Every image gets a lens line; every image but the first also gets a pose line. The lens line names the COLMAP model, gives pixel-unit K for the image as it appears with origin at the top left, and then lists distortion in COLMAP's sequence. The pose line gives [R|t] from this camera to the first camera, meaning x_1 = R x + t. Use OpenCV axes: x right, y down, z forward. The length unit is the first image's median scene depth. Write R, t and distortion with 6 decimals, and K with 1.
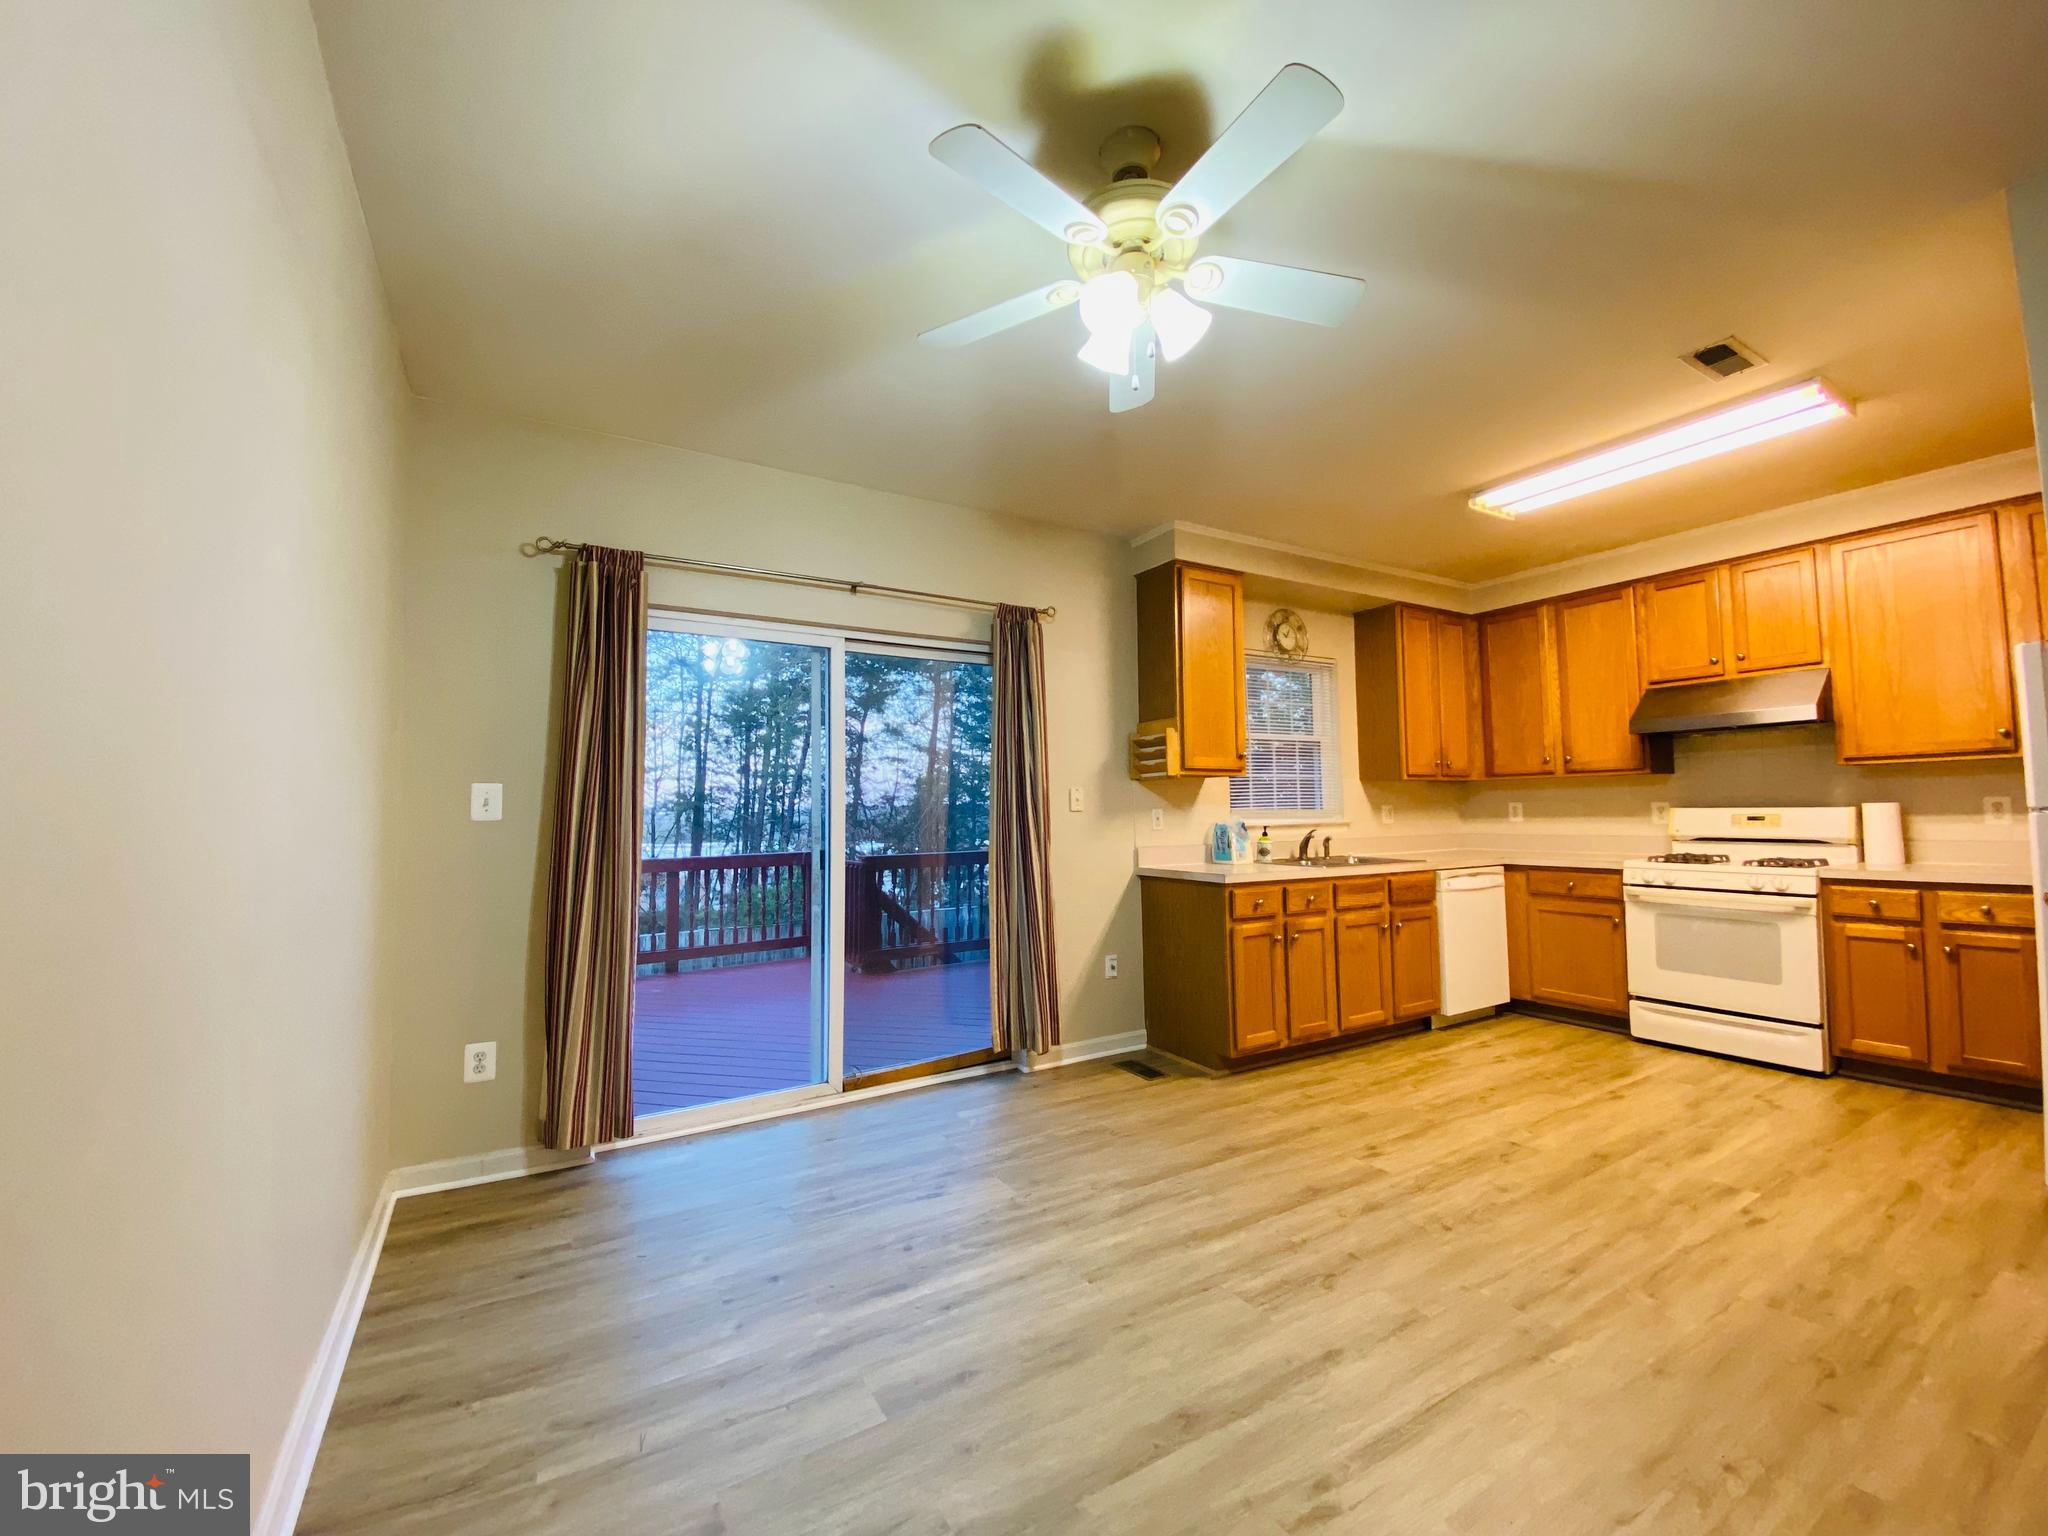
lens RADIAL K [[823.9, 0, 1020.0], [0, 823.9, 760.3], [0, 0, 1]] dist [0.002797, -0.012591]
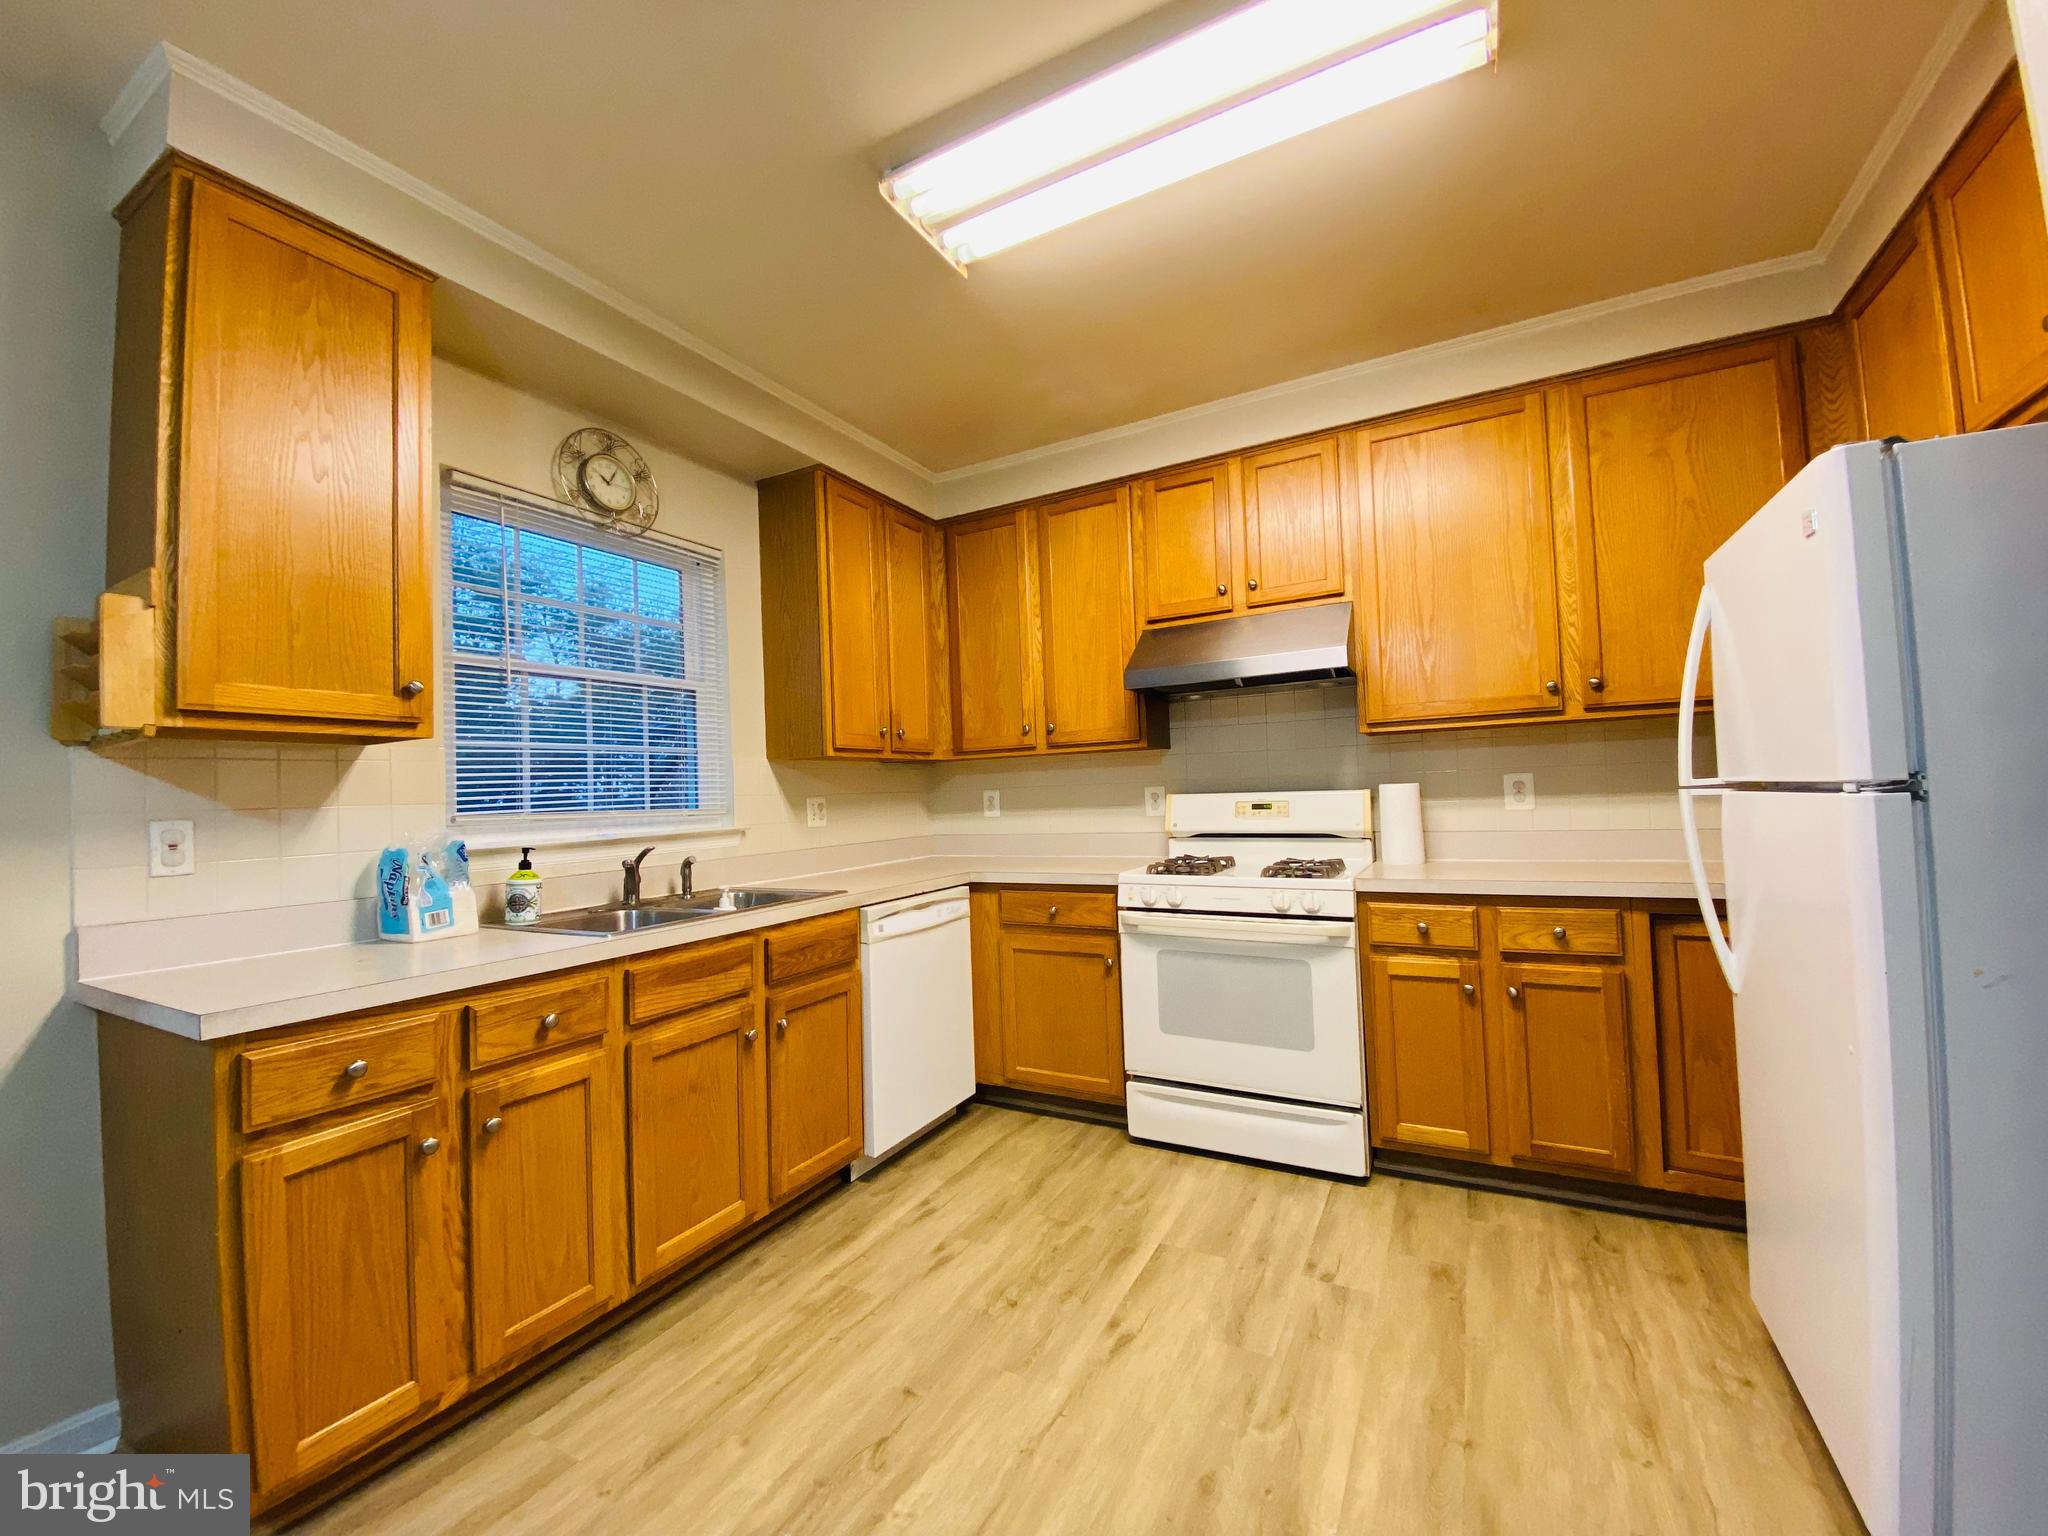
lens RADIAL K [[823.9, 0, 1008.8], [0, 823.9, 755.4], [0, 0, 1]] dist [0.002797, -0.012591]
pose [[0.863043, 0.004425, 0.505112, 0.323950], [-0.005819, 0.999982, 0.001182, 0.025306], [-0.505098, -0.003959, 0.863053, 0.476305]]
